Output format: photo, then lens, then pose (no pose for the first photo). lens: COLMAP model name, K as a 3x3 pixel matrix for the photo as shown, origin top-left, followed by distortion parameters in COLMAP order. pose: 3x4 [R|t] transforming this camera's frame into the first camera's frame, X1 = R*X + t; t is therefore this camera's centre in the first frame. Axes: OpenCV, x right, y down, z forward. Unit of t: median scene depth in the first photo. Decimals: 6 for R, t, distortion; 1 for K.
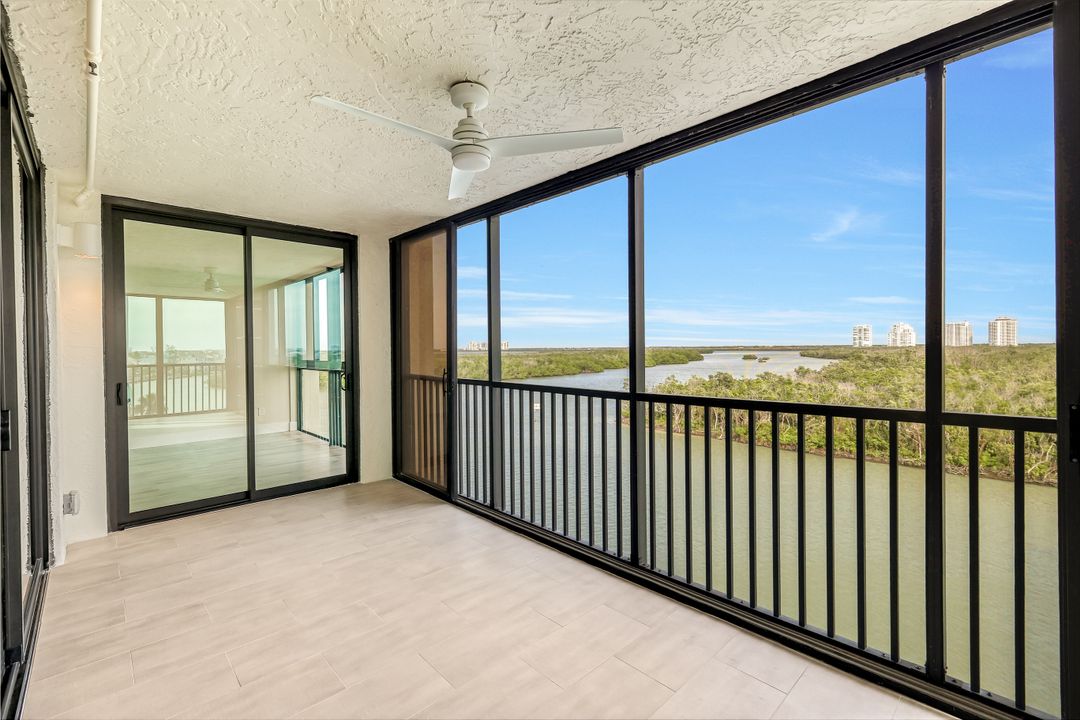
lens RADIAL K [[467.1, 0, 542.1], [0, 467.1, 360.0], [0, 0, 1]] dist [0.001045, -0.000007]
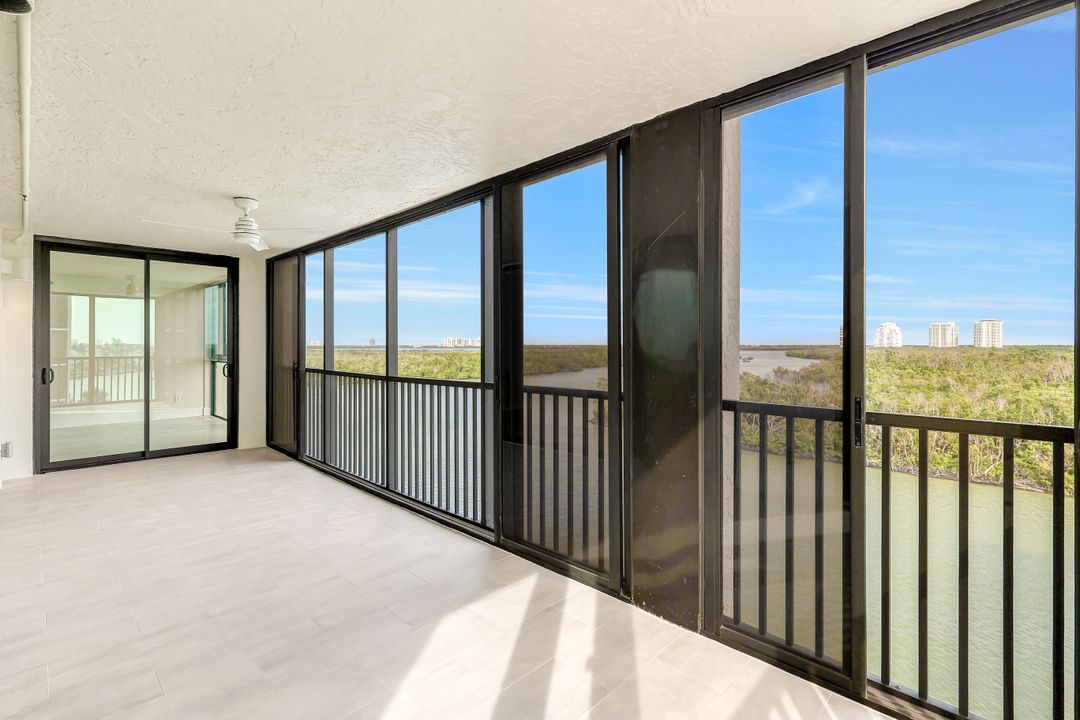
lens RADIAL K [[494.0, 0, 538.2], [0, 494.0, 352.2], [0, 0, 1]] dist [-0.003417, 0.001124]
pose [[0.999412, 0.009634, 0.032904, 0.196426], [-0.009258, 0.999890, -0.011561, 0.001929], [-0.033012, 0.011250, 0.999392, -0.195988]]
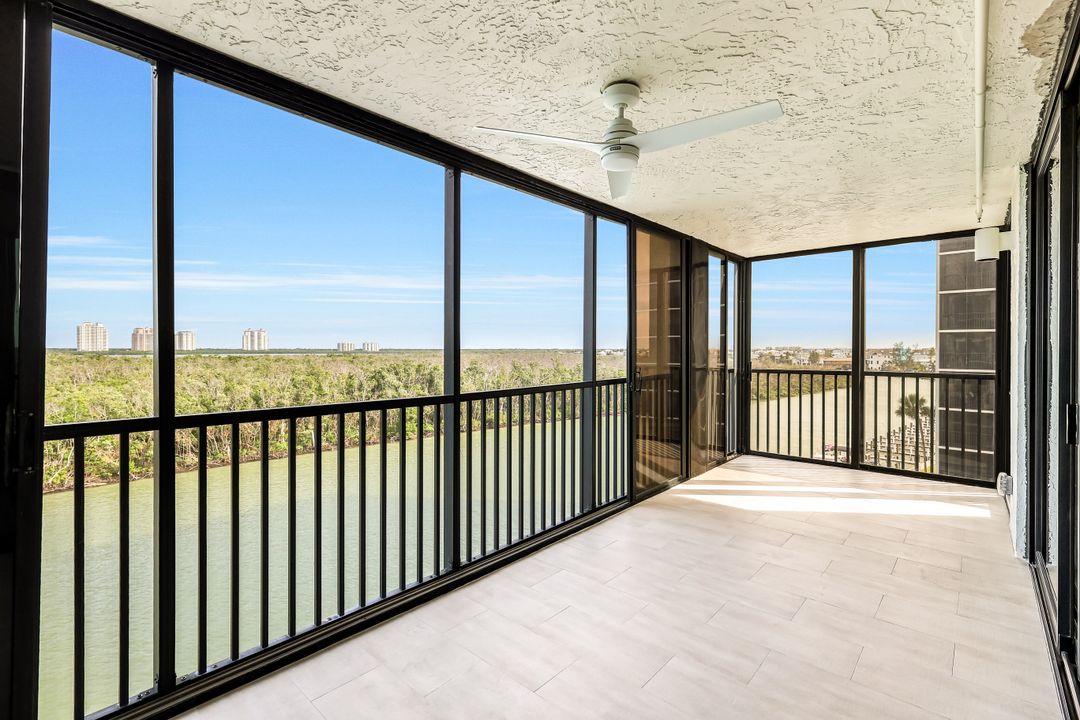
lens RADIAL K [[488.5, 0, 544.1], [0, 488.5, 349.0], [0, 0, 1]] dist [0.000745, 0.000124]
pose [[-0.075198, 0.009972, 0.997119, -0.263147], [0.025092, 0.999652, -0.008105, -0.004024], [-0.996853, 0.024410, -0.075422, 0.274218]]
